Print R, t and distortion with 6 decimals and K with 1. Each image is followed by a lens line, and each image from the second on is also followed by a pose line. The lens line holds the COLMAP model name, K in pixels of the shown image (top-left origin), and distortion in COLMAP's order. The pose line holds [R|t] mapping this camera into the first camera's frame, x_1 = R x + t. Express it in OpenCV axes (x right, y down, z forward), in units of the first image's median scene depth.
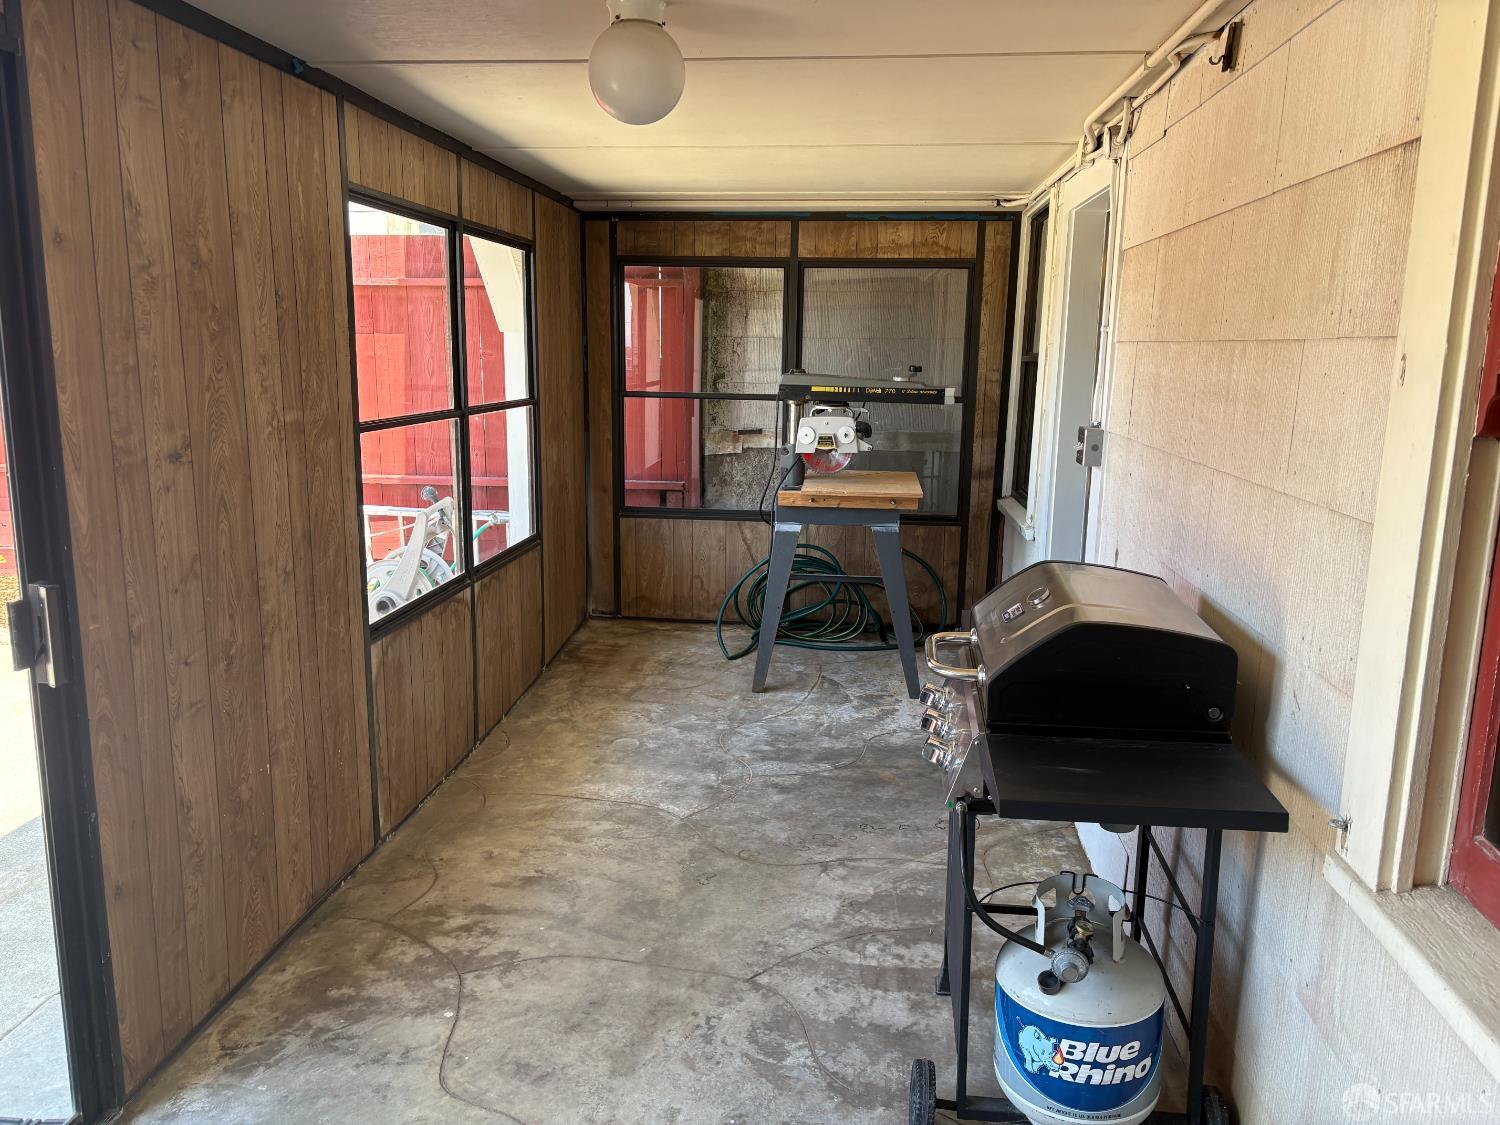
lens RADIAL K [[1135.6, 0, 750.0], [0, 1135.6, 562.5], [0, 0, 1]] dist [0.065444, -0.071989]
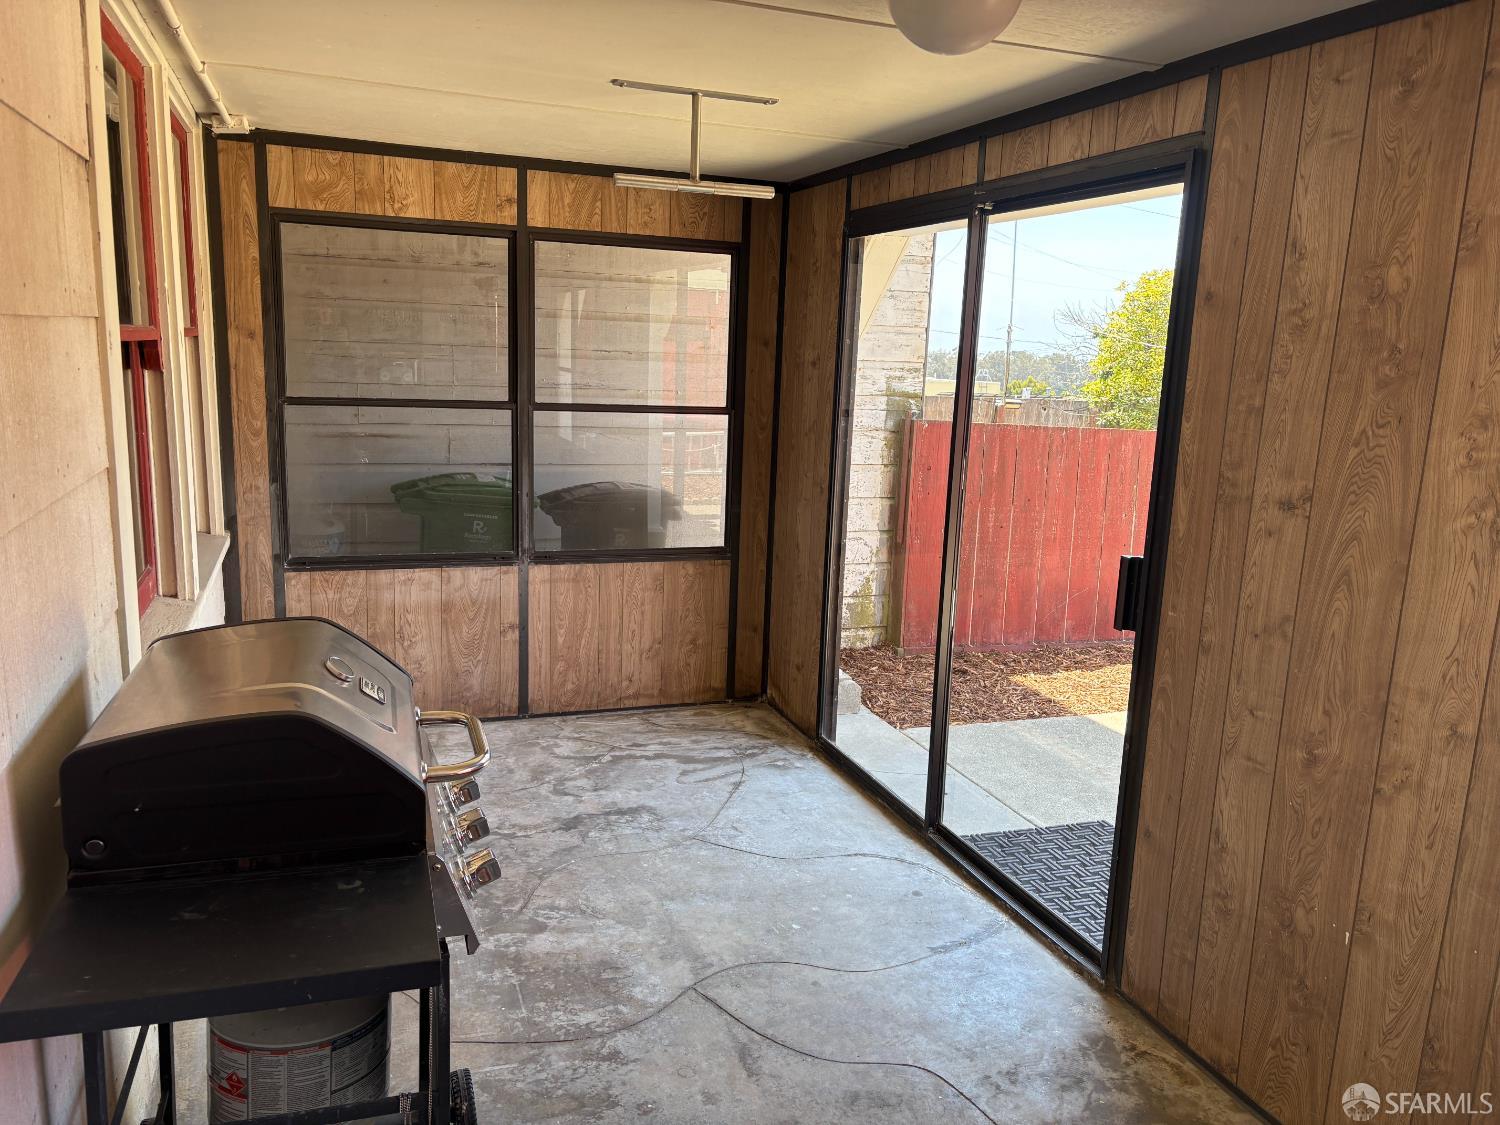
lens RADIAL K [[1135.6, 0, 750.0], [0, 1135.6, 562.5], [0, 0, 1]] dist [0.065444, -0.071989]
pose [[-0.898054, 0.033279, -0.438625, 0.315387], [-0.132820, 0.930080, 0.342506, -0.308533], [0.419354, 0.365847, -0.830842, 1.587378]]
